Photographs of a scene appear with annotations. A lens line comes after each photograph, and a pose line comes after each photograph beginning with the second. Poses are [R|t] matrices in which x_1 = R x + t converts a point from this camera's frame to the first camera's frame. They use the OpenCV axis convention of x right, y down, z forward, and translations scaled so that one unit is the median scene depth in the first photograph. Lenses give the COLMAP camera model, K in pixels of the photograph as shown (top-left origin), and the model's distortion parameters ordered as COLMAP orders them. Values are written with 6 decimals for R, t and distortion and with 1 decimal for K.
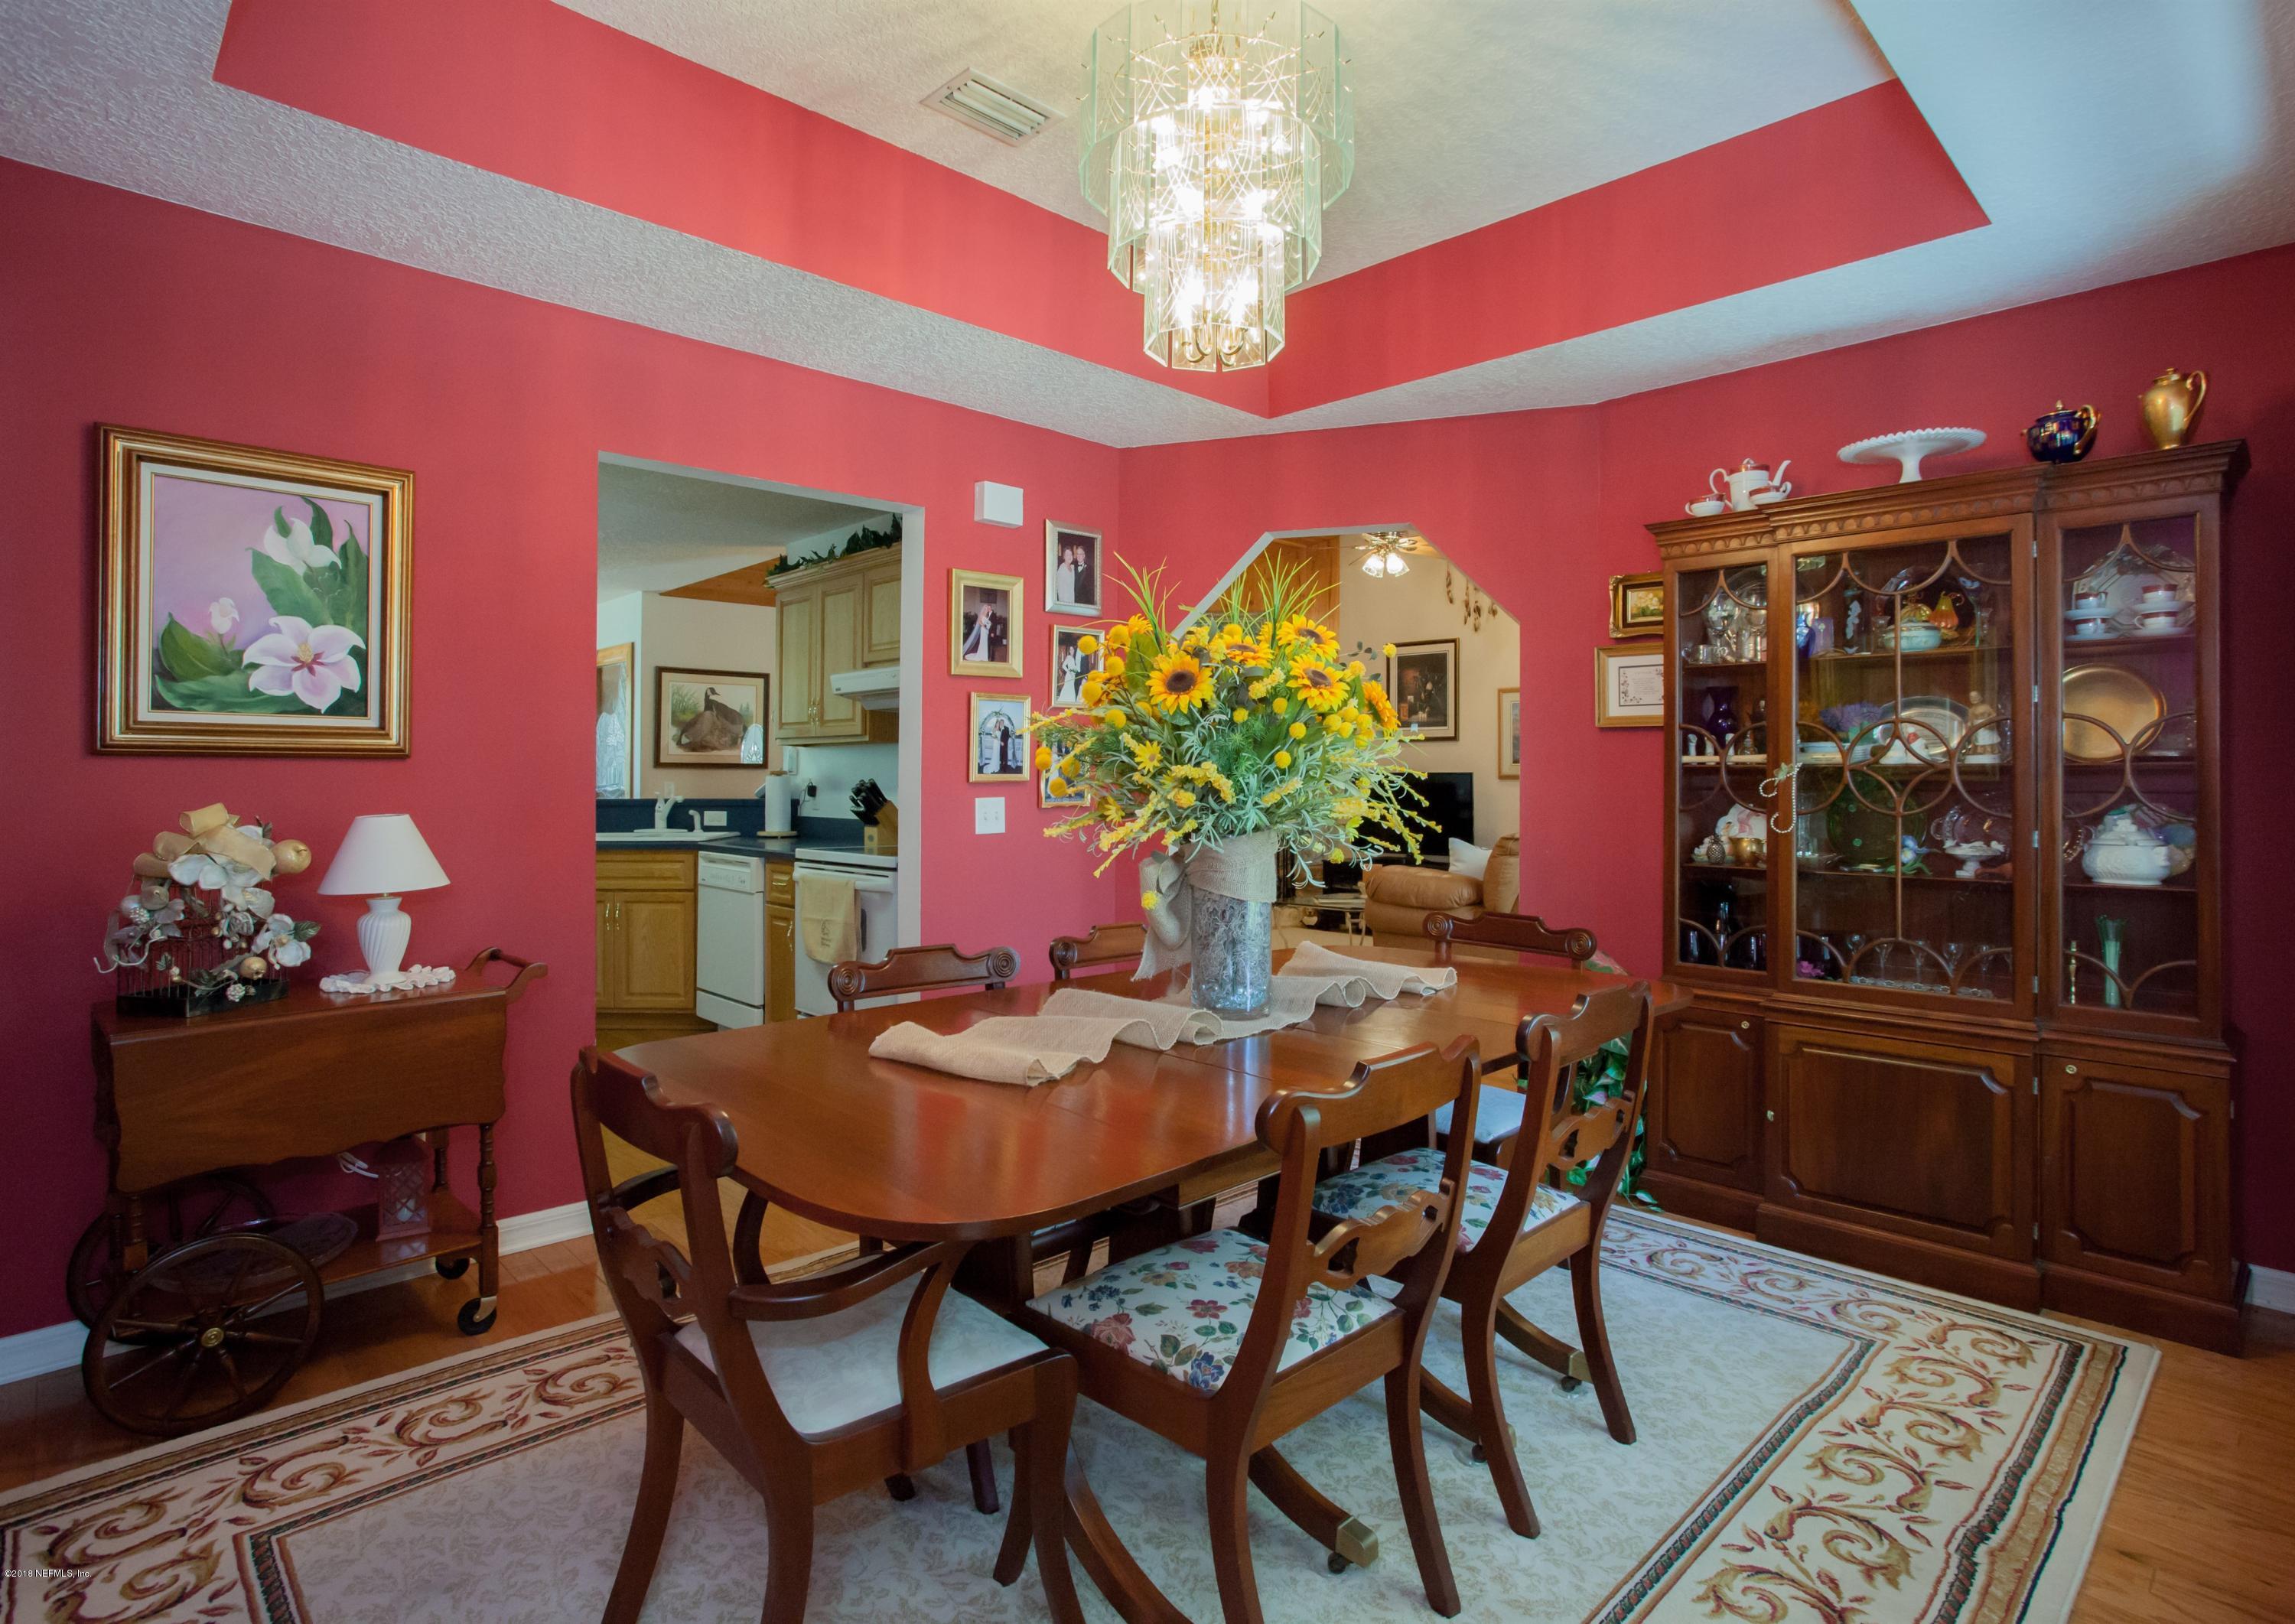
lens RADIAL K [[1150.0, 0, 1135.4], [0, 1150.0, 743.6], [0, 0, 1]] dist [-0.028307, 0.000869]
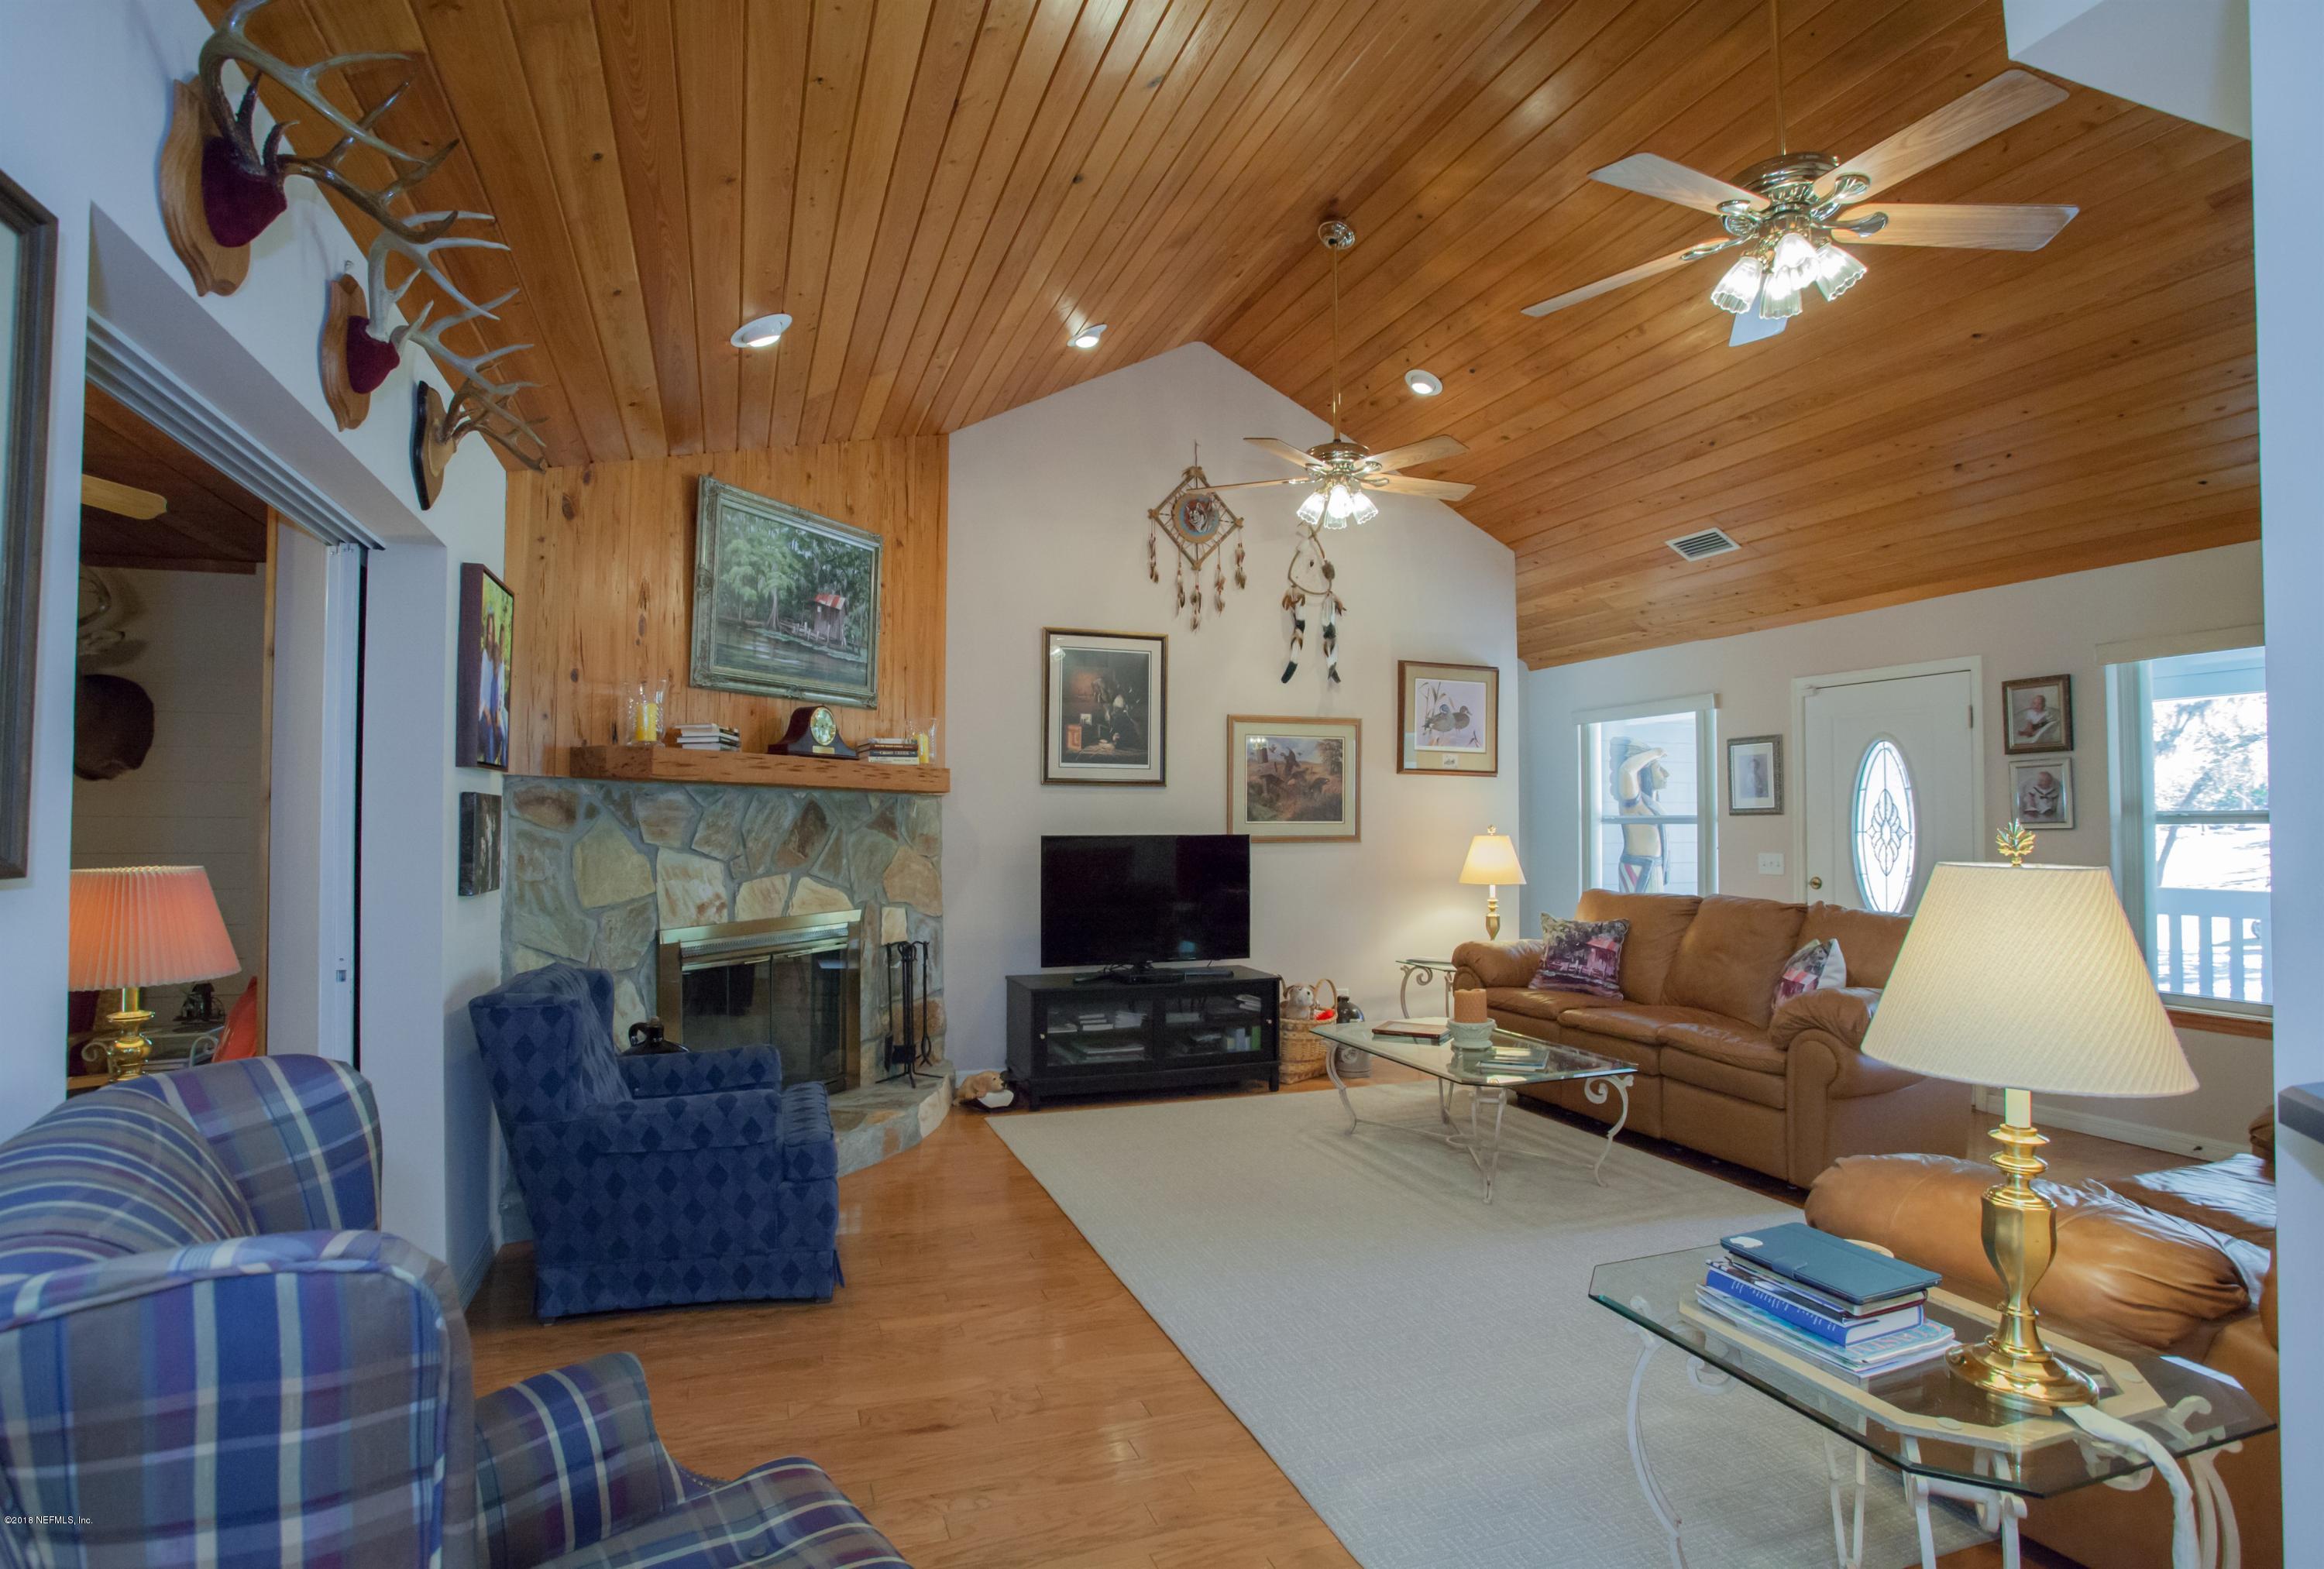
lens RADIAL K [[1181.0, 0, 1147.3], [0, 1181.0, 789.2], [0, 0, 1]] dist [-0.059256, 0.009033]
pose [[0.400878, 0.021720, 0.915874, -0.475649], [-0.021909, 0.999660, -0.014117, 0.012160], [-0.915869, -0.014407, 0.401218, 0.958033]]
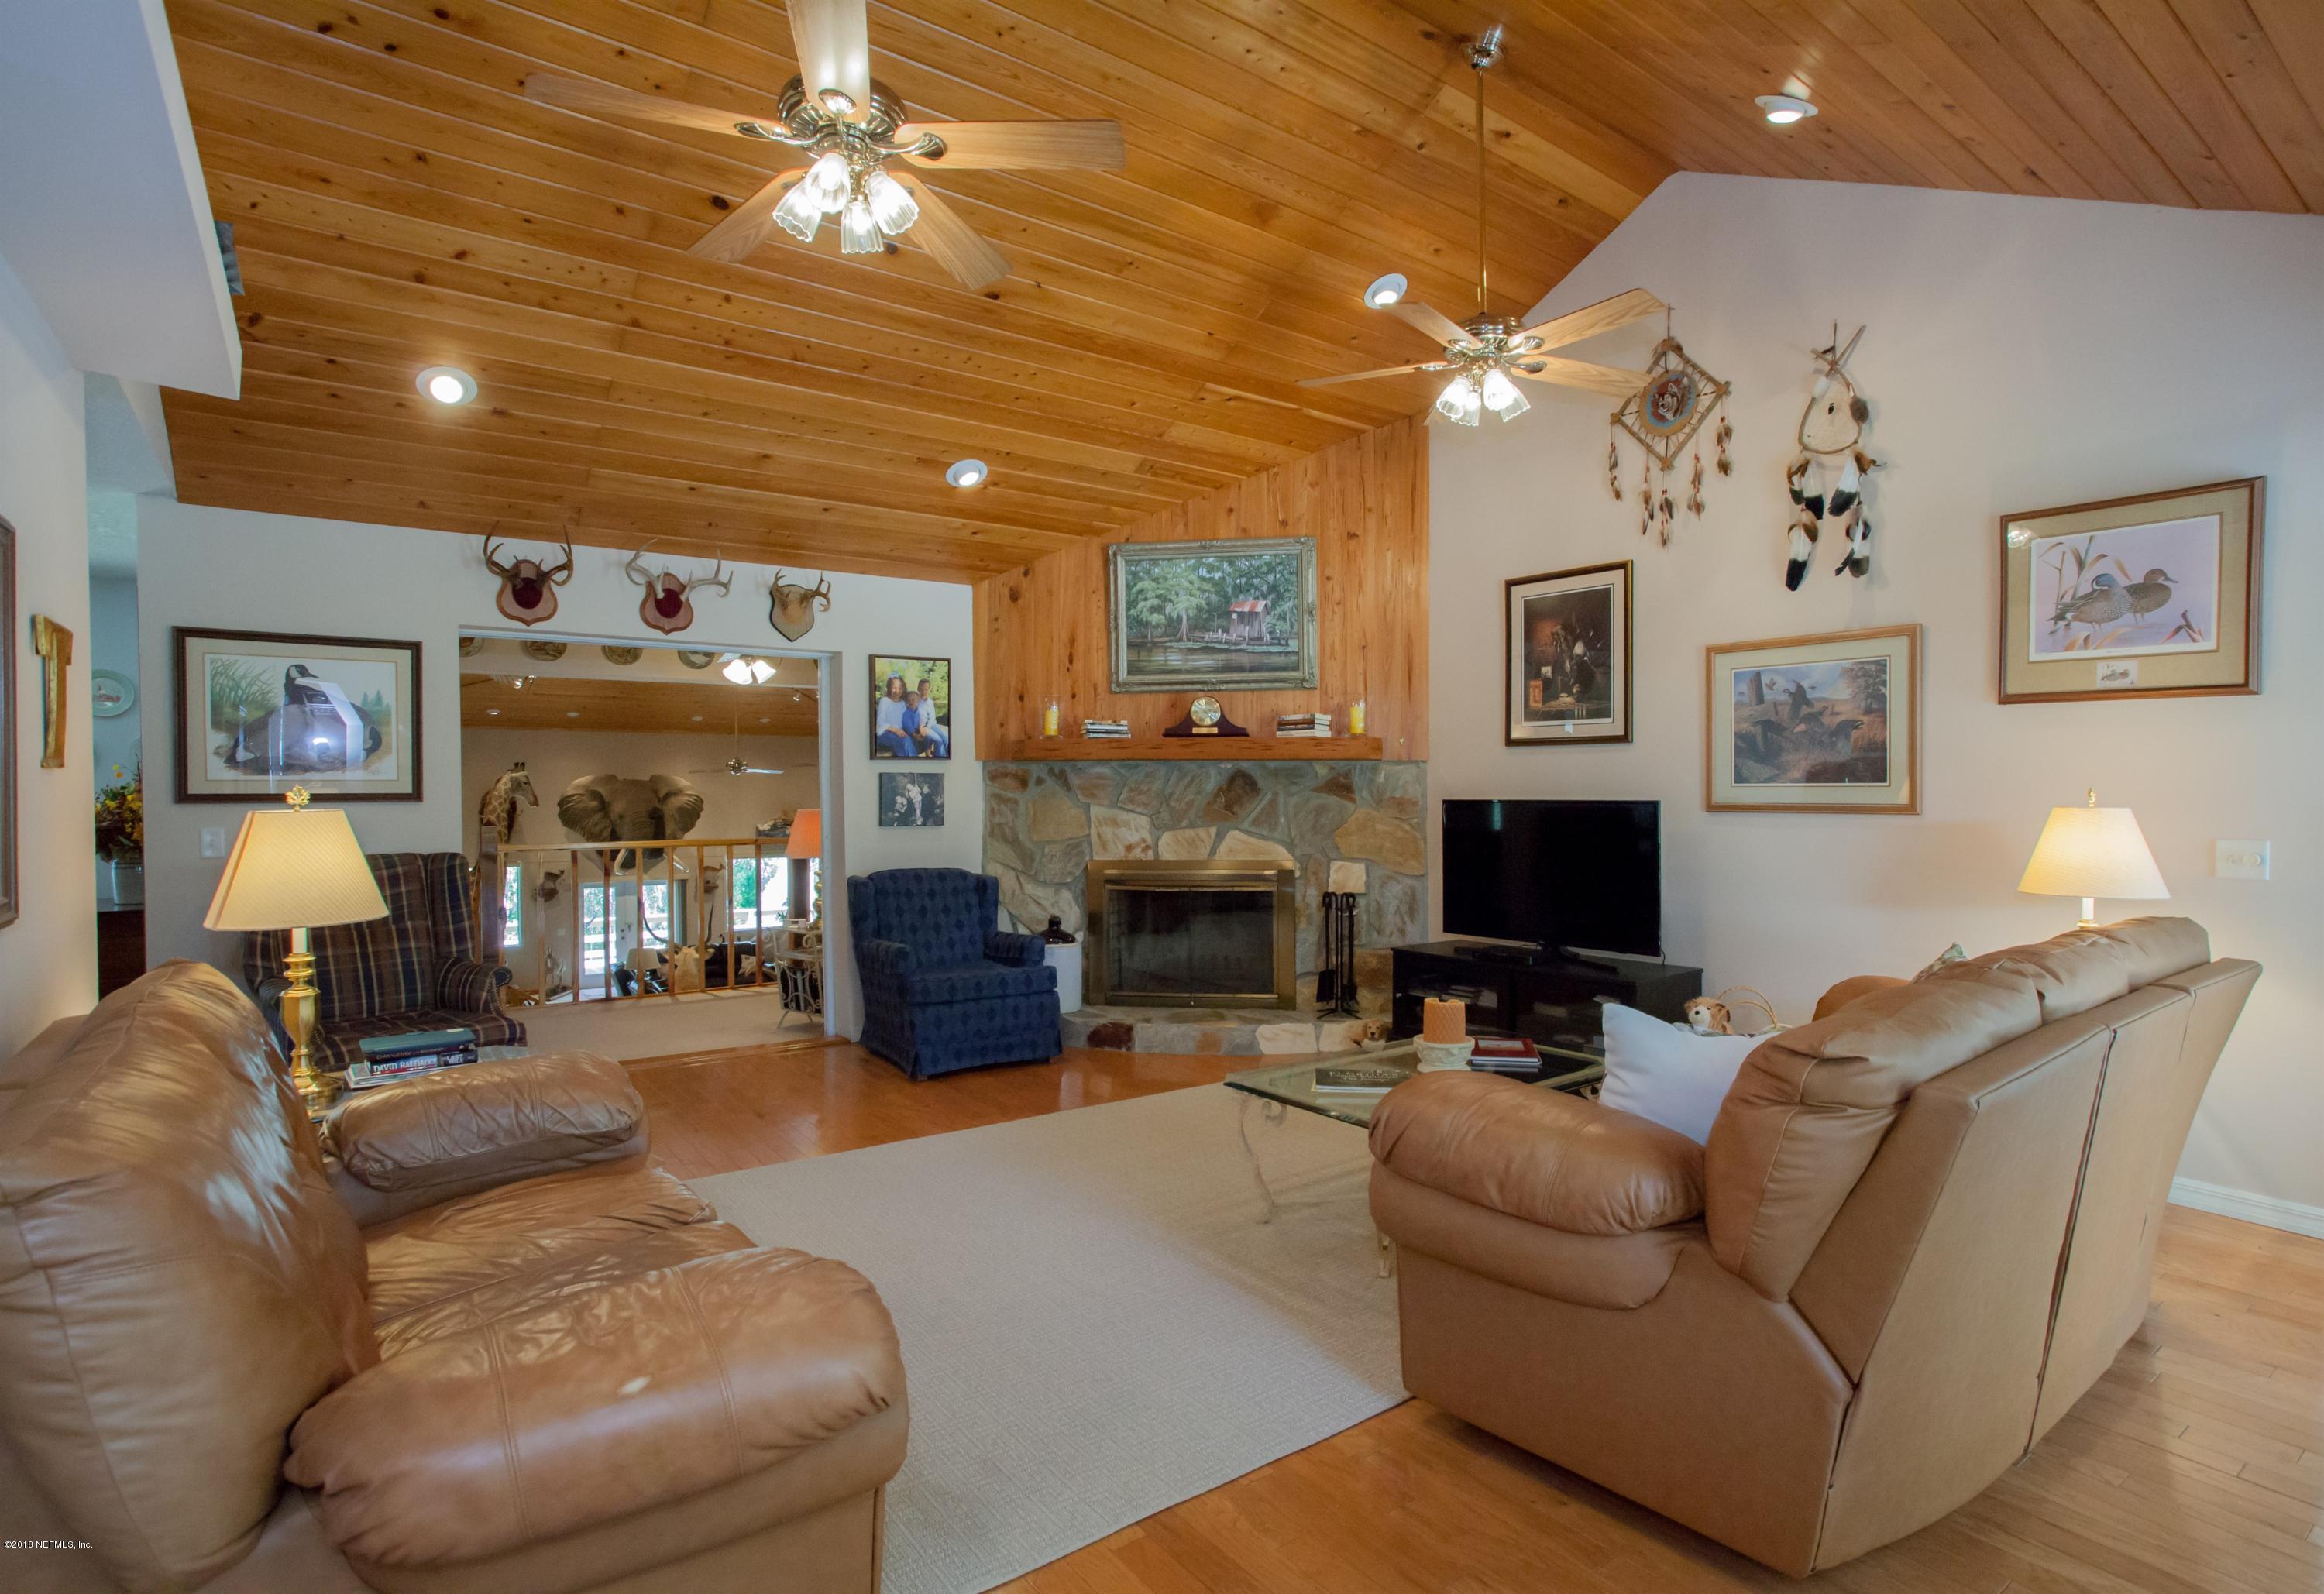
lens RADIAL K [[1179.3, 0, 1146.9], [0, 1179.3, 788.3], [0, 0, 1]] dist [-0.014639, 0.005324]
pose [[0.993004, -0.007044, -0.117869, 0.147902], [0.010141, 0.999618, 0.025697, 0.003647], [0.117643, -0.026712, 0.992697, 0.520345]]
